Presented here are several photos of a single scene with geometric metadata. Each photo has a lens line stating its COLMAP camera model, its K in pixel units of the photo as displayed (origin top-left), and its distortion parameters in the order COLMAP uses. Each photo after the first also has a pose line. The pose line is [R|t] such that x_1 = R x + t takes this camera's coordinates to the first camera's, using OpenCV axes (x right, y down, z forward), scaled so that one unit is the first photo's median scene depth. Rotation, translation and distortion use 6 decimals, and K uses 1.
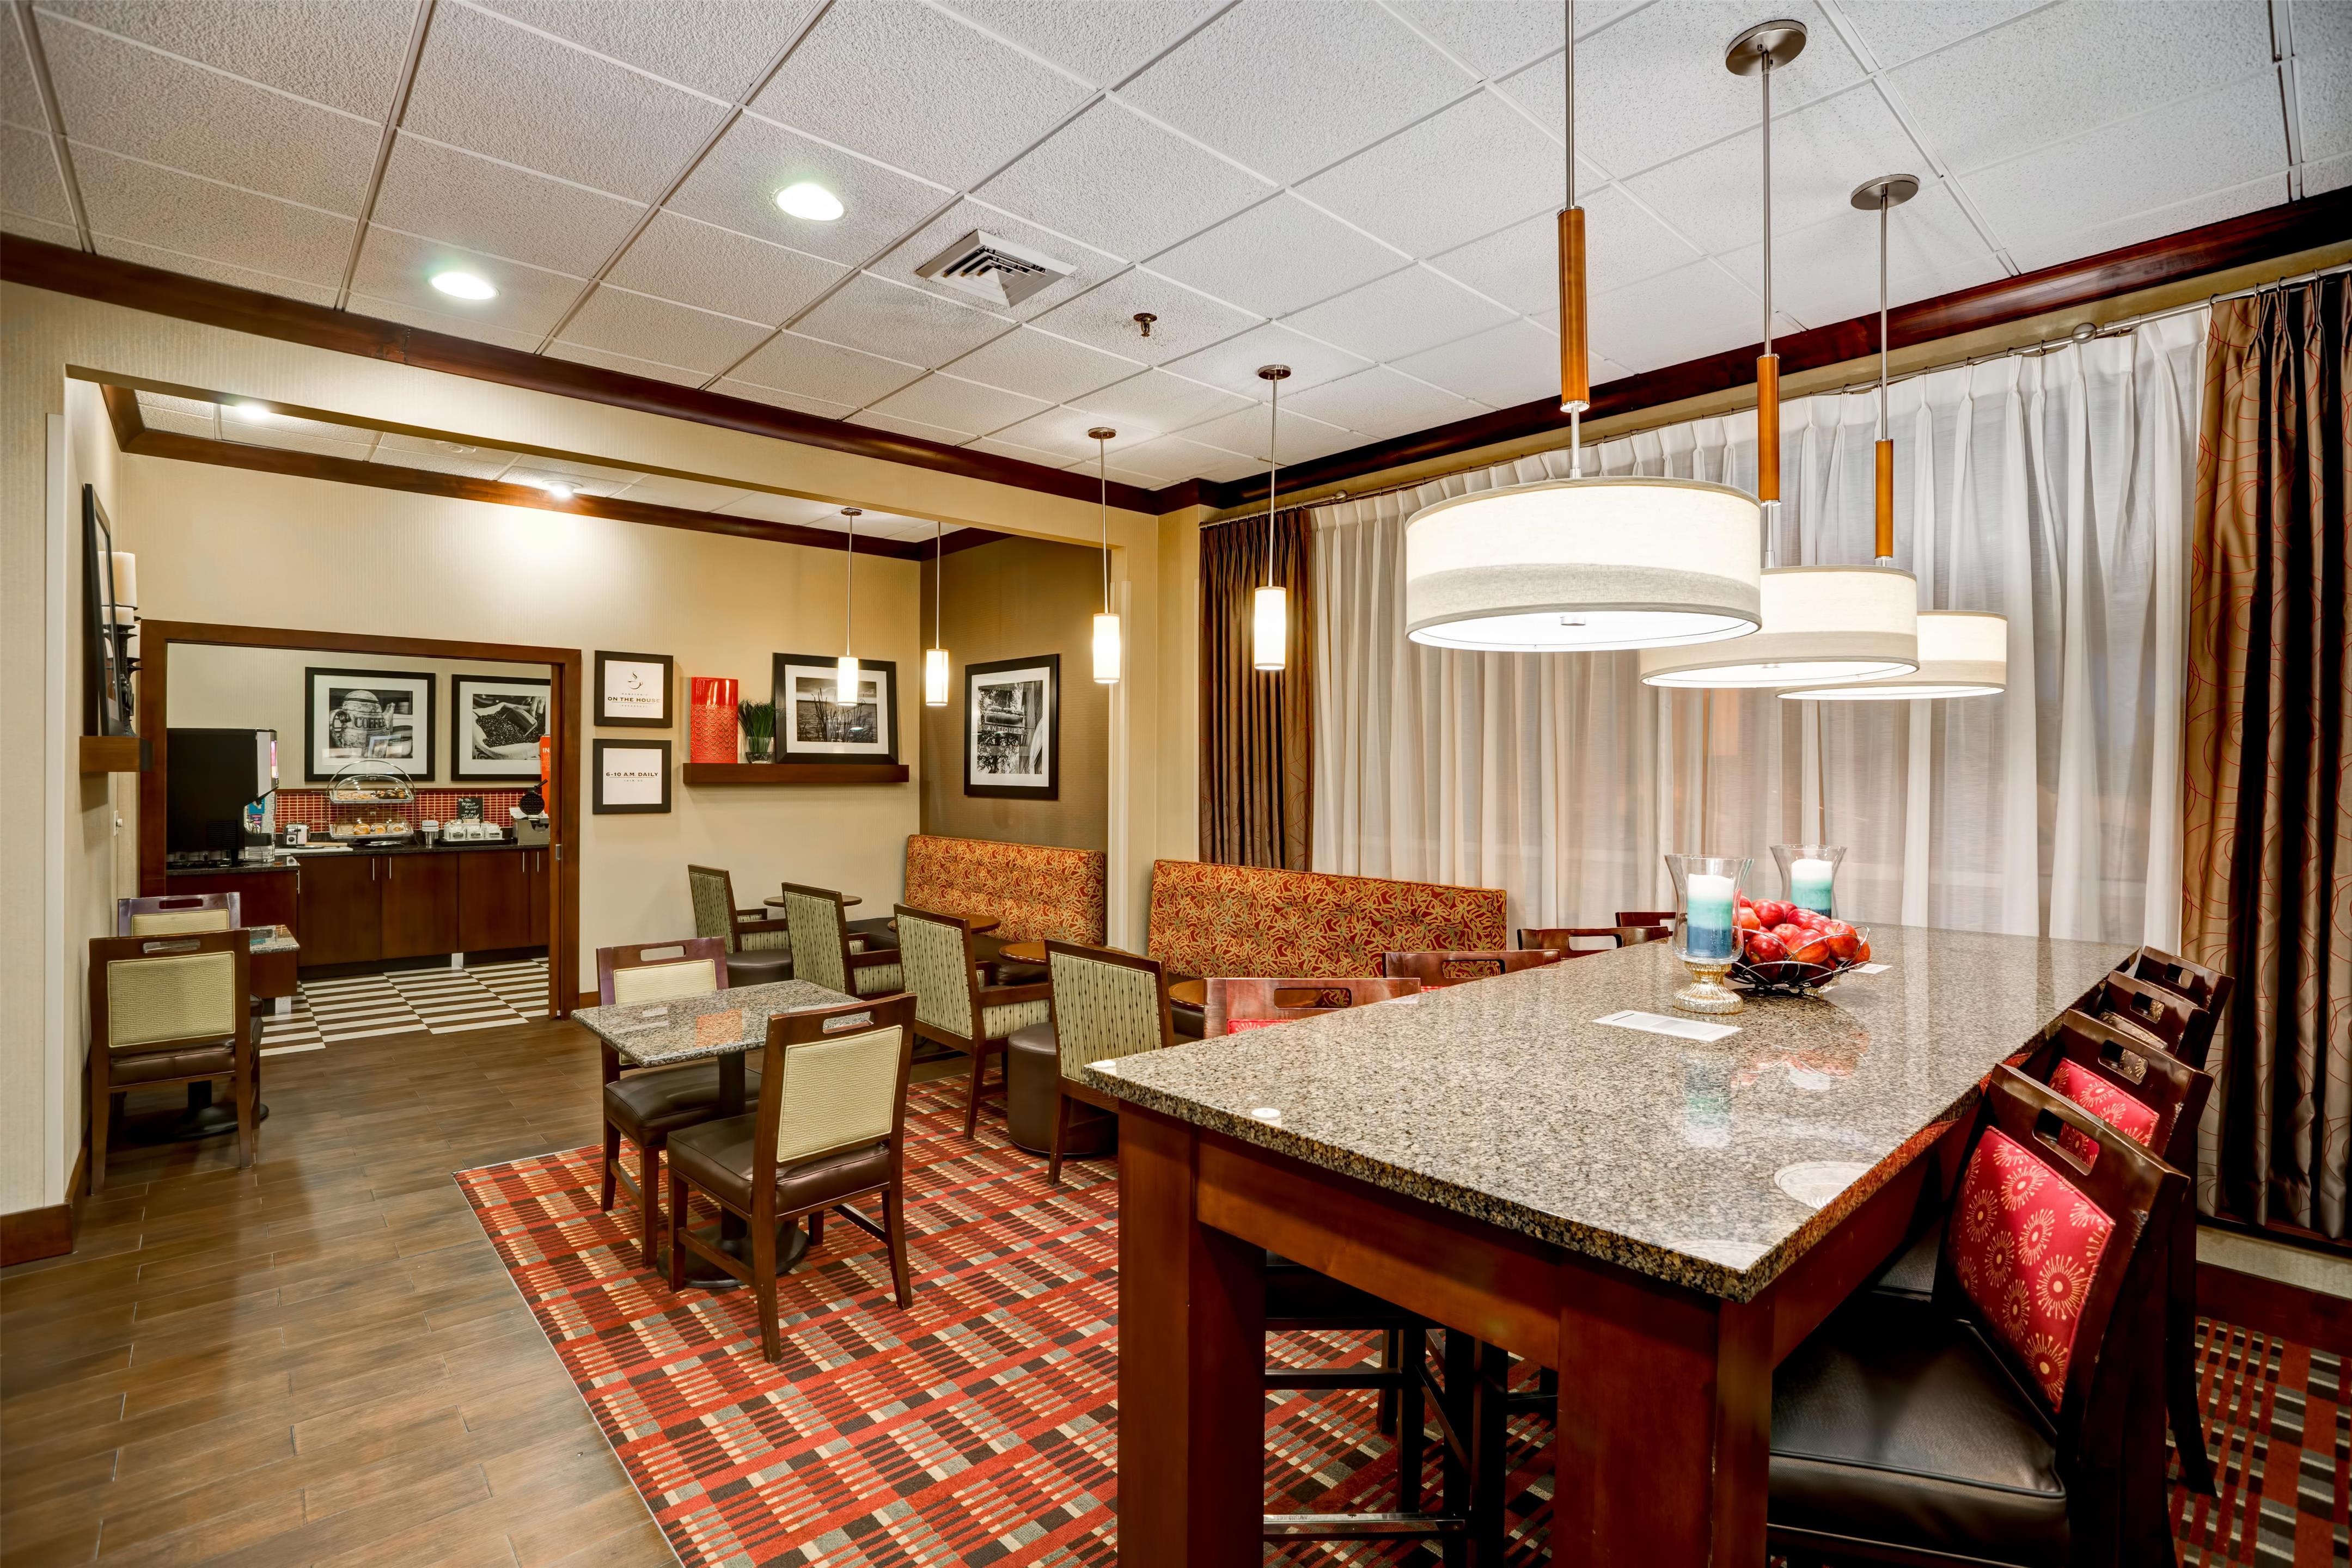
lens RADIAL K [[1115.5, 0, 1116.4], [0, 1115.5, 772.2], [0, 0, 1]] dist [-0.048056, 0.014585]
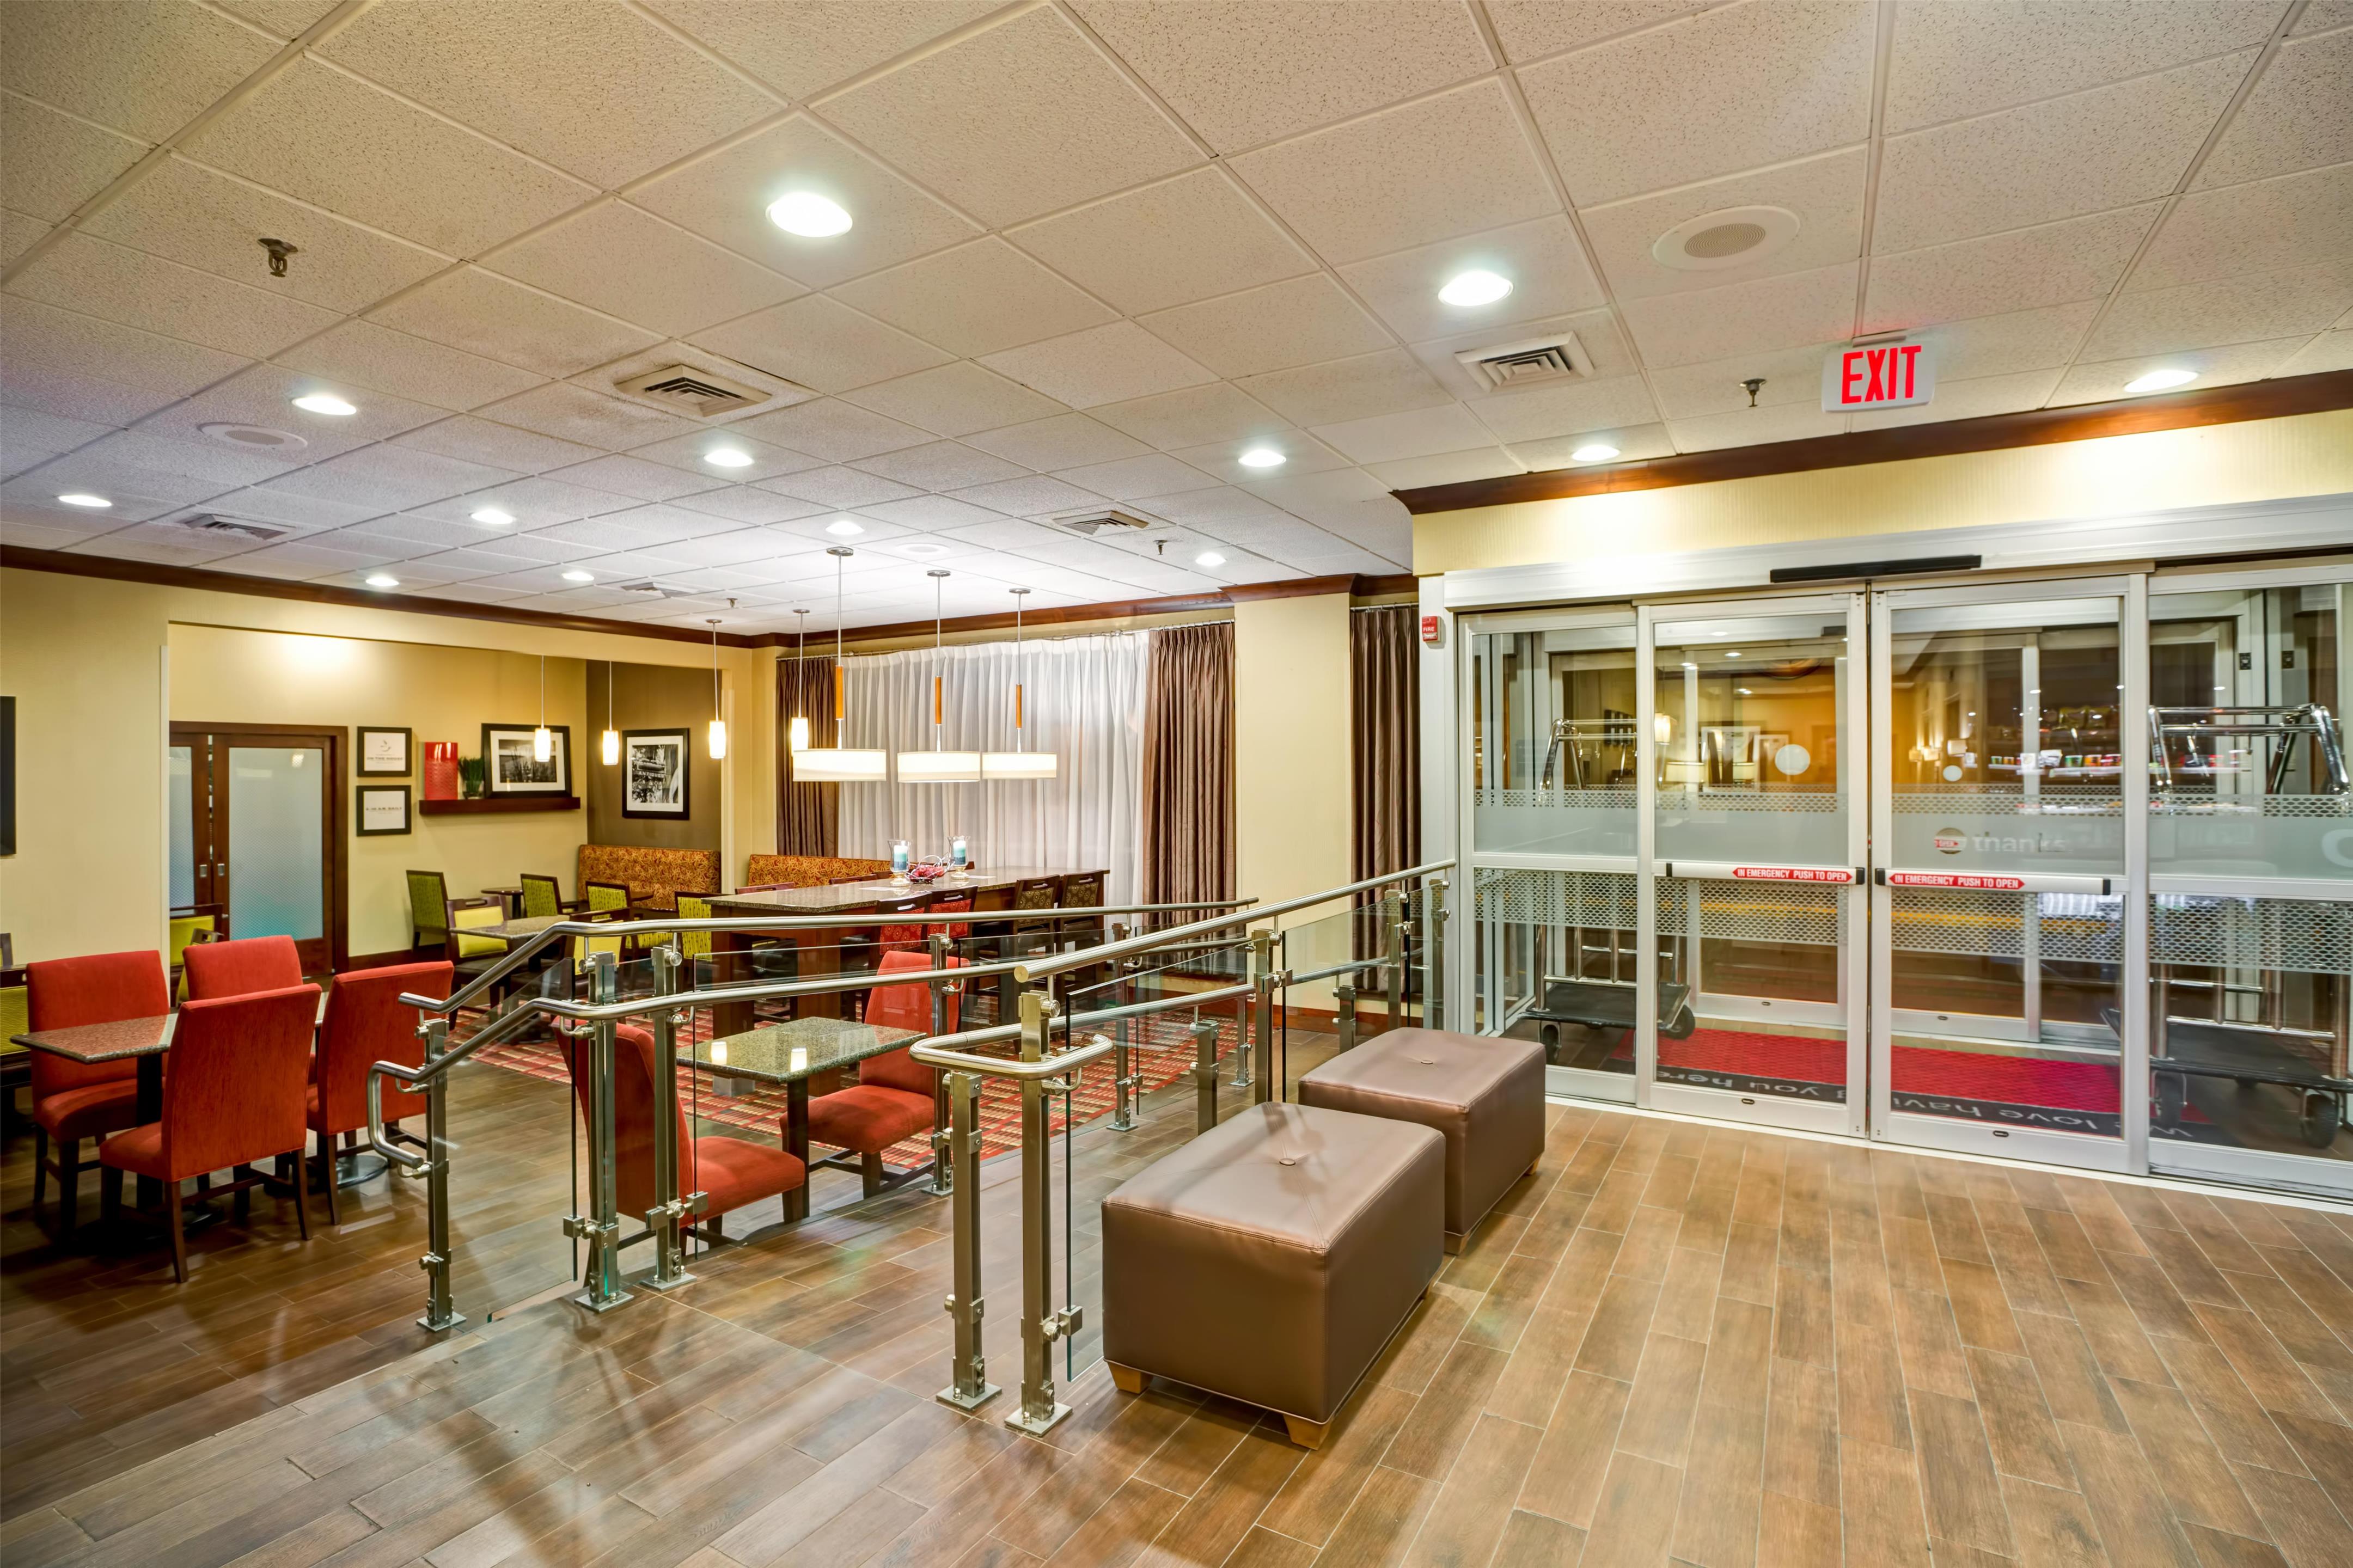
lens RADIAL K [[1170.1, 0, 1167.3], [0, 1170.1, 762.9], [0, 0, 1]] dist [-0.053348, 0.020722]
pose [[0.941968, -0.007246, 0.335625, 0.050023], [0.010464, 0.999915, -0.007778, -0.051759], [-0.335540, 0.010839, 0.941964, -1.124576]]
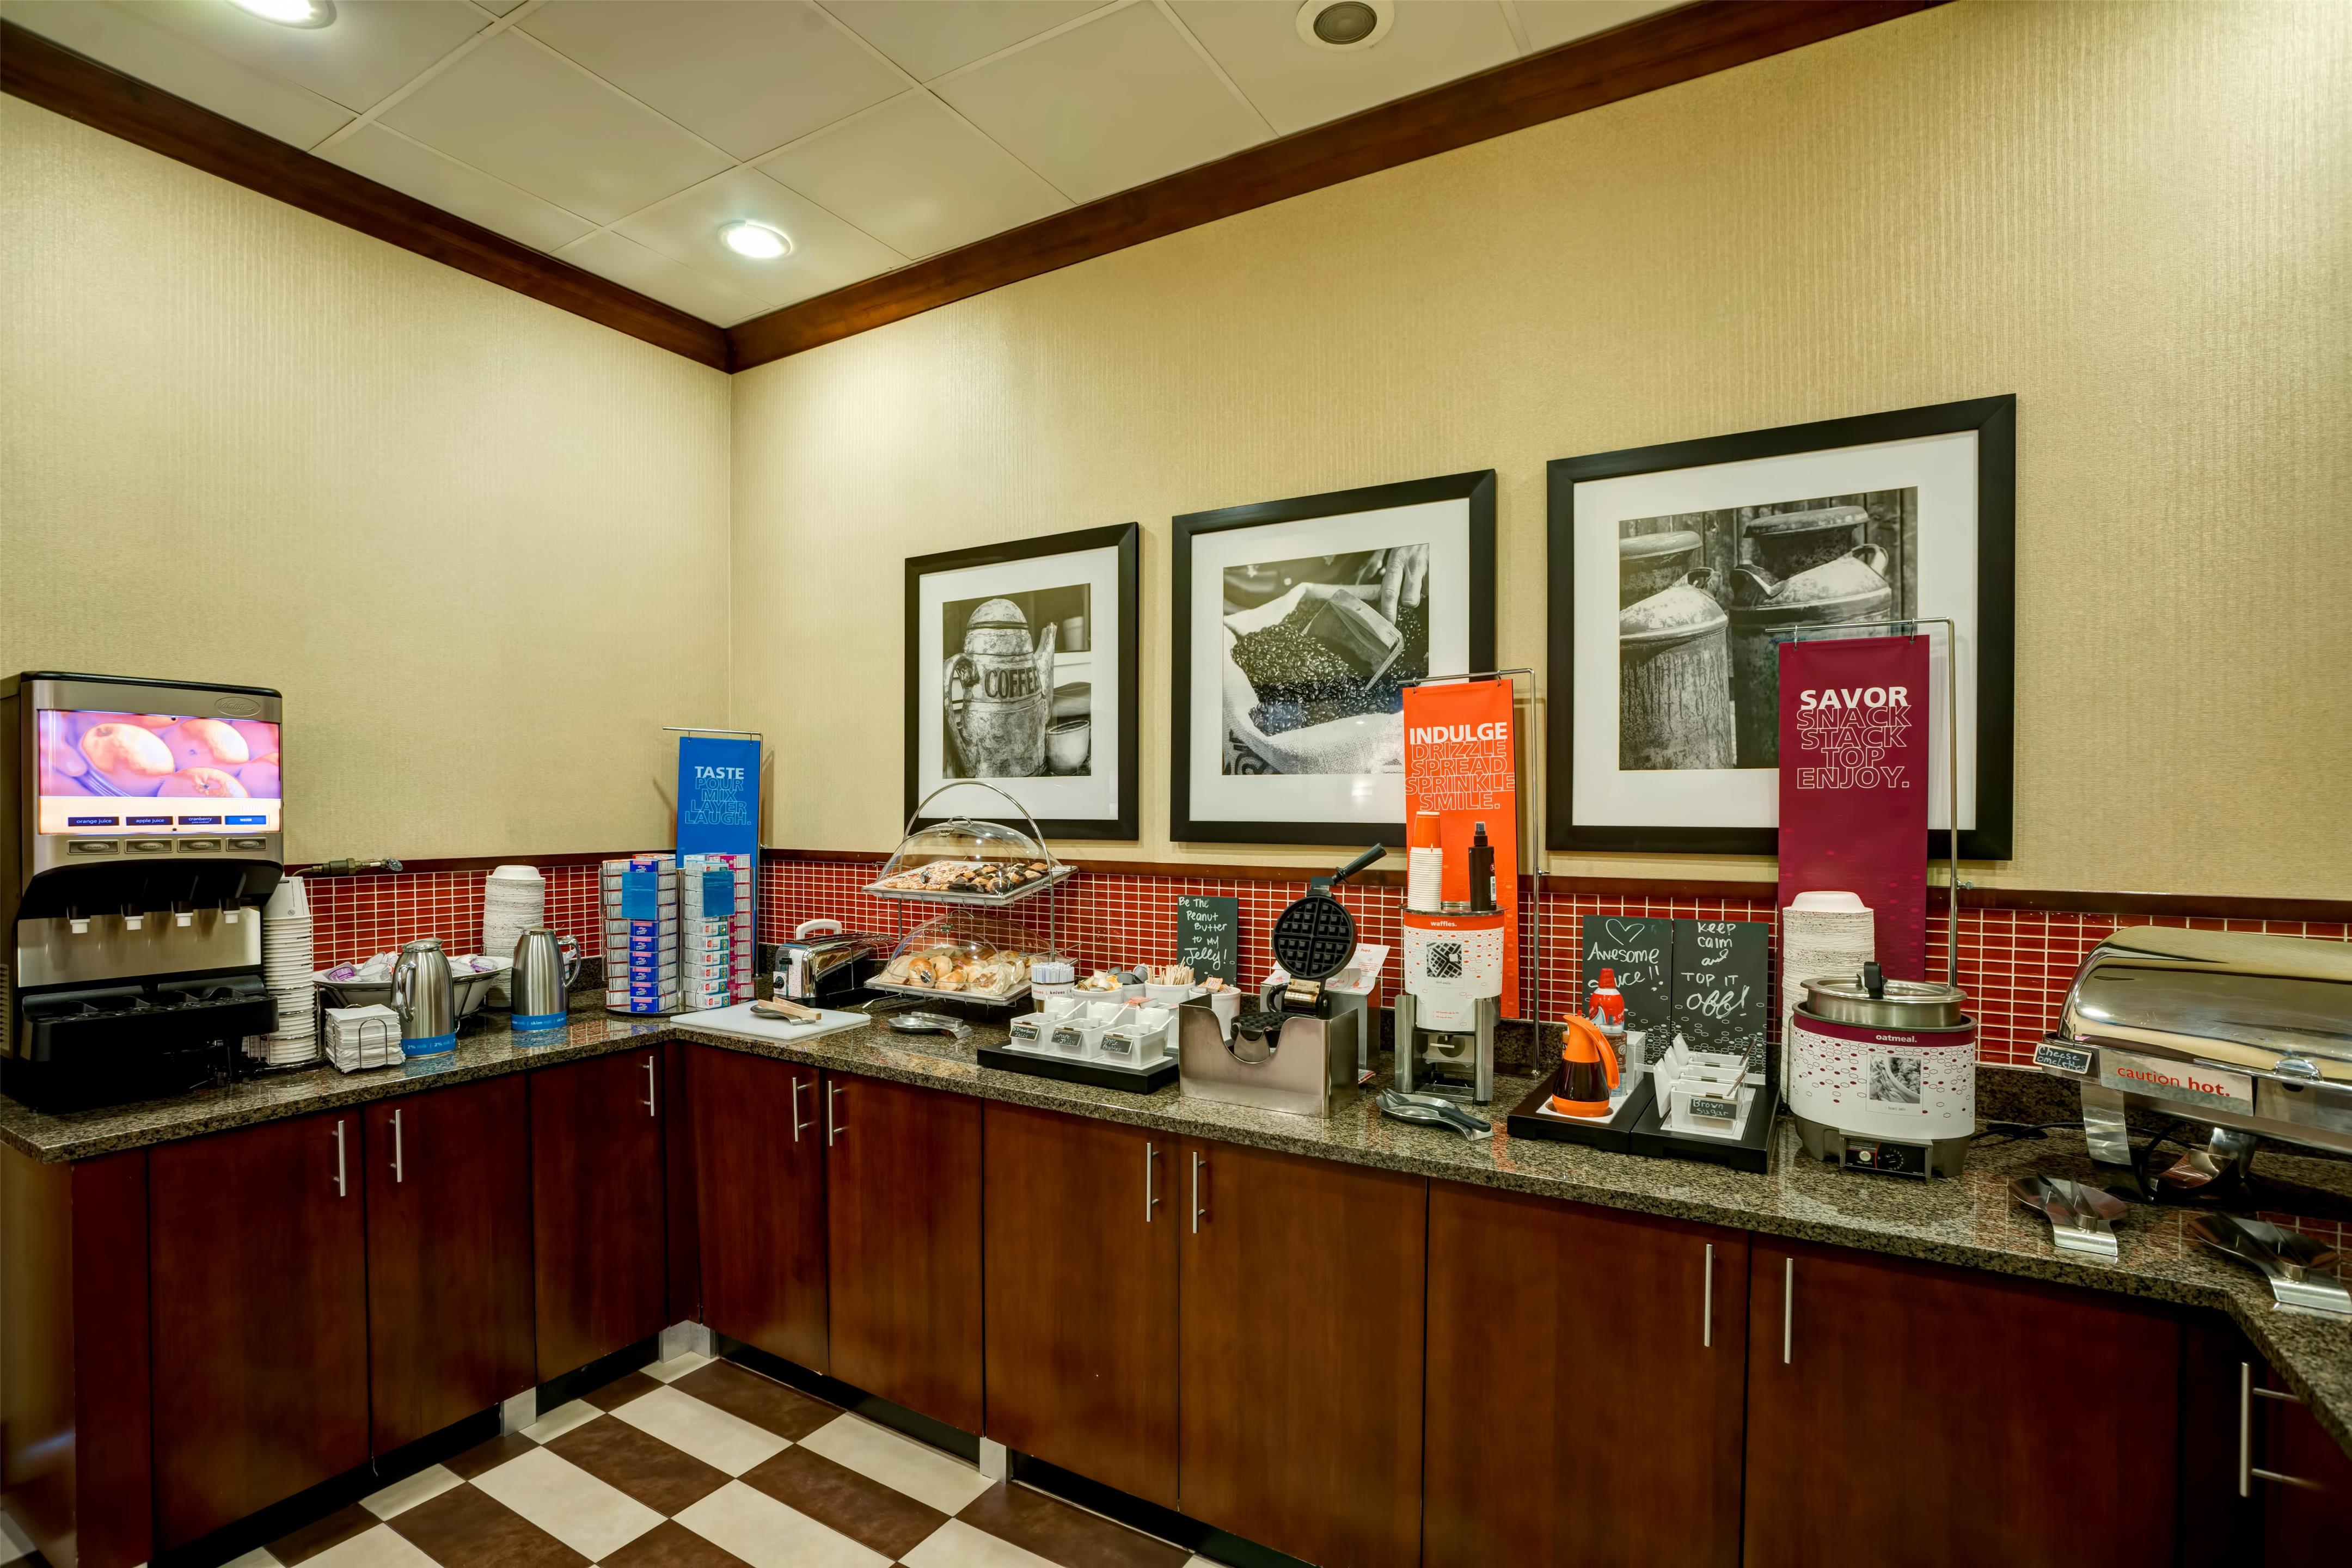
lens RADIAL K [[1115.7, 0, 1111.1], [0, 1115.7, 812.2], [0, 0, 1]] dist [-0.048056, 0.014585]
pose [[0.301334, 0.009829, -0.953468, -0.528620], [-0.001916, 0.999951, 0.009703, -0.007204], [0.953517, -0.001097, 0.301338, 1.596724]]
